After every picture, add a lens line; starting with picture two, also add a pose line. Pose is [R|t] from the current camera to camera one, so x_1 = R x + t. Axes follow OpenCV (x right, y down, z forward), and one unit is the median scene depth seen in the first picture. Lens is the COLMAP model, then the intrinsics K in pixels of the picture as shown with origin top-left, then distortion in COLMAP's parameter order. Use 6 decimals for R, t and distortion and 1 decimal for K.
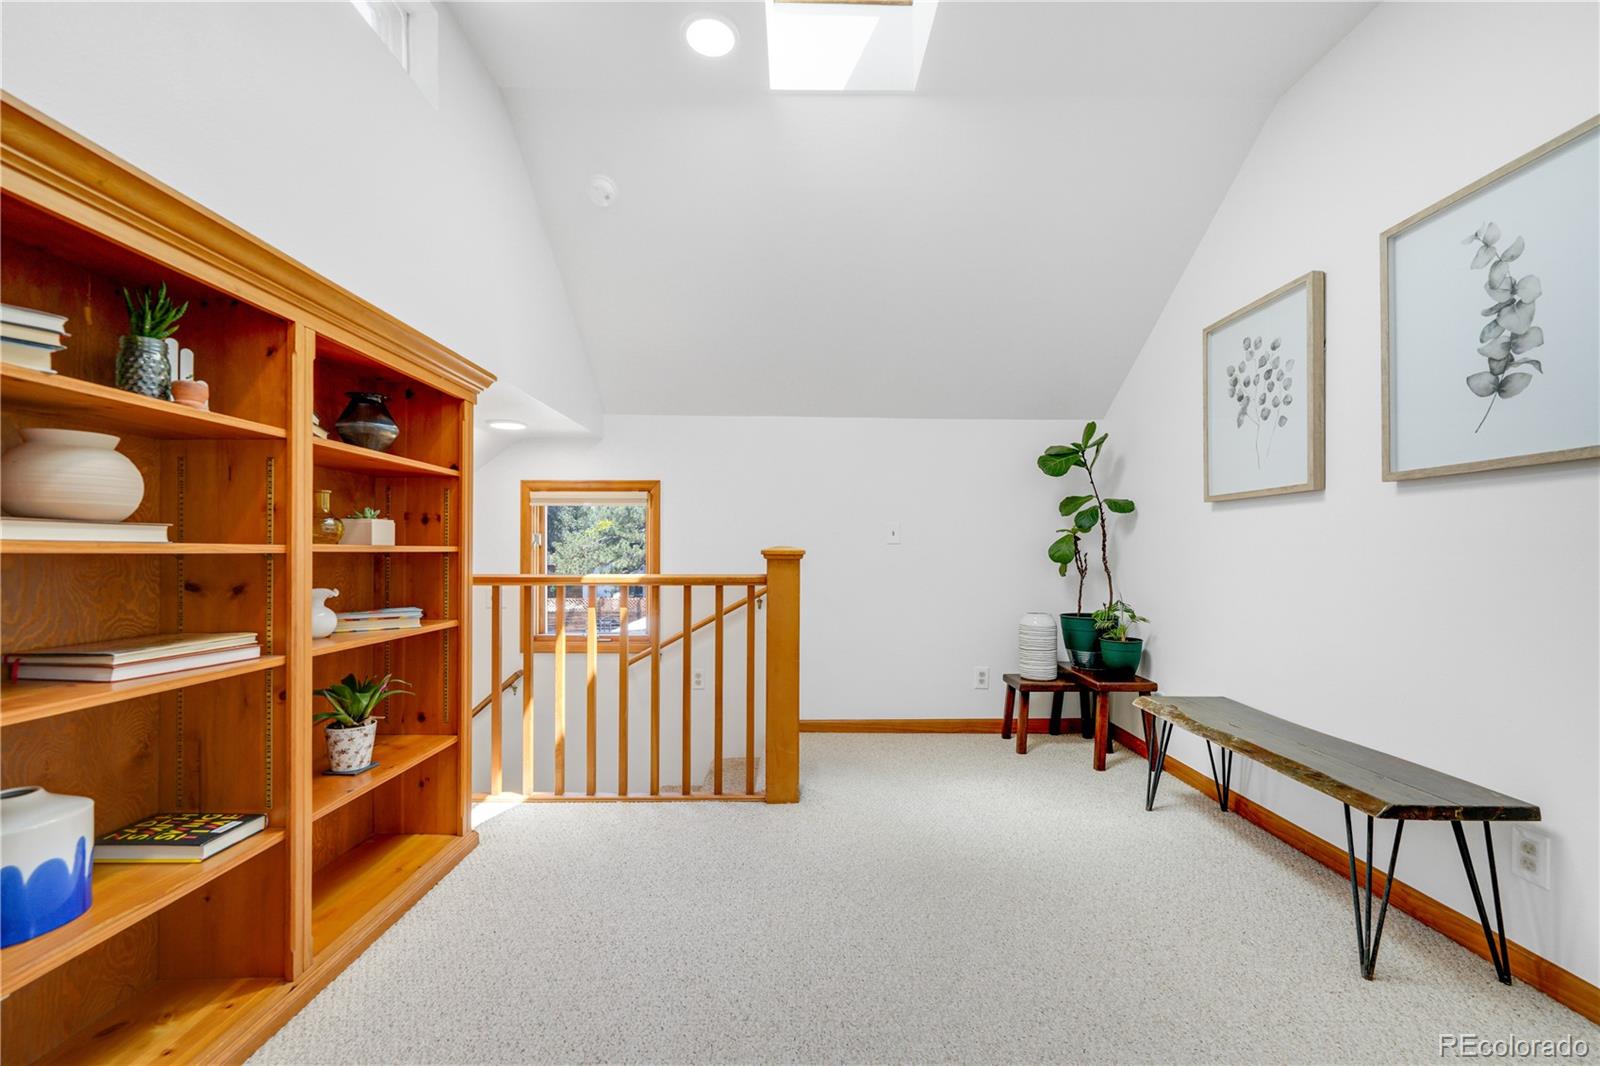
lens RADIAL K [[657.6, 0, 801.2], [0, 657.6, 546.1], [0, 0, 1]] dist [0.002529, -0.000491]
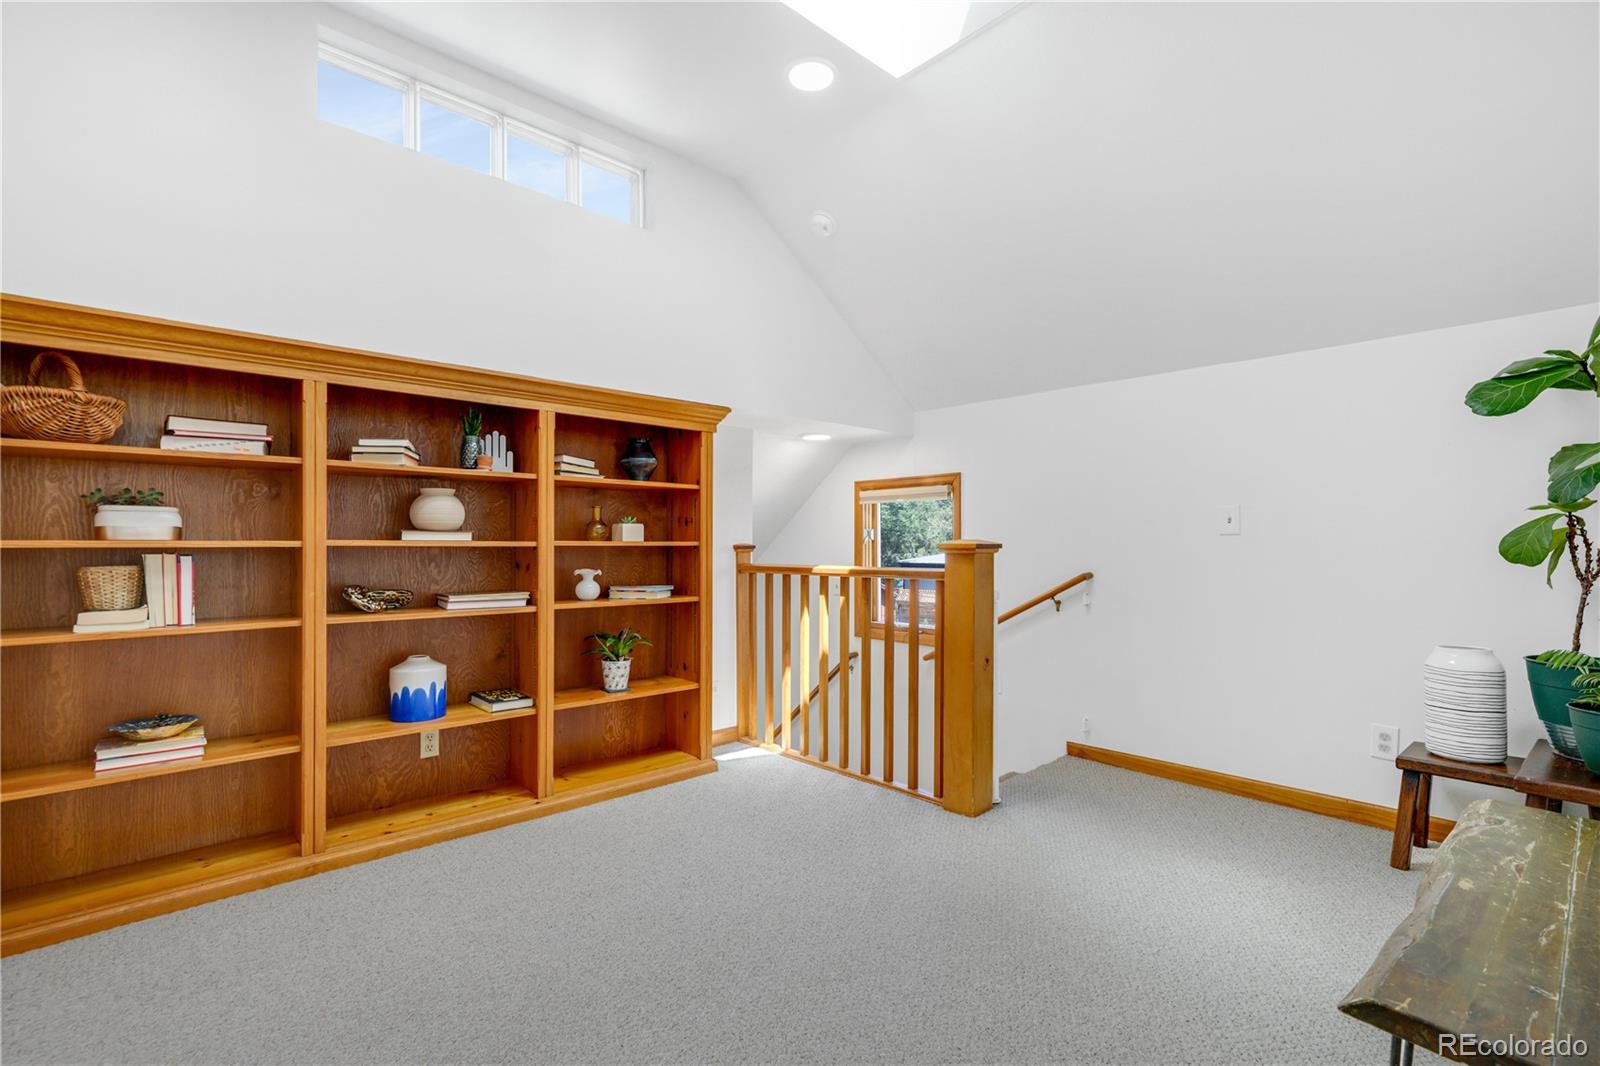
lens RADIAL K [[739.9, 0, 795.2], [0, 739.9, 538.4], [0, 0, 1]] dist [0.014934, 0.000007]
pose [[0.661915, -0.009260, -0.749521, 0.737971], [0.007677, 0.999955, -0.005575, 0.003483], [0.749539, -0.002064, 0.661957, 0.152803]]
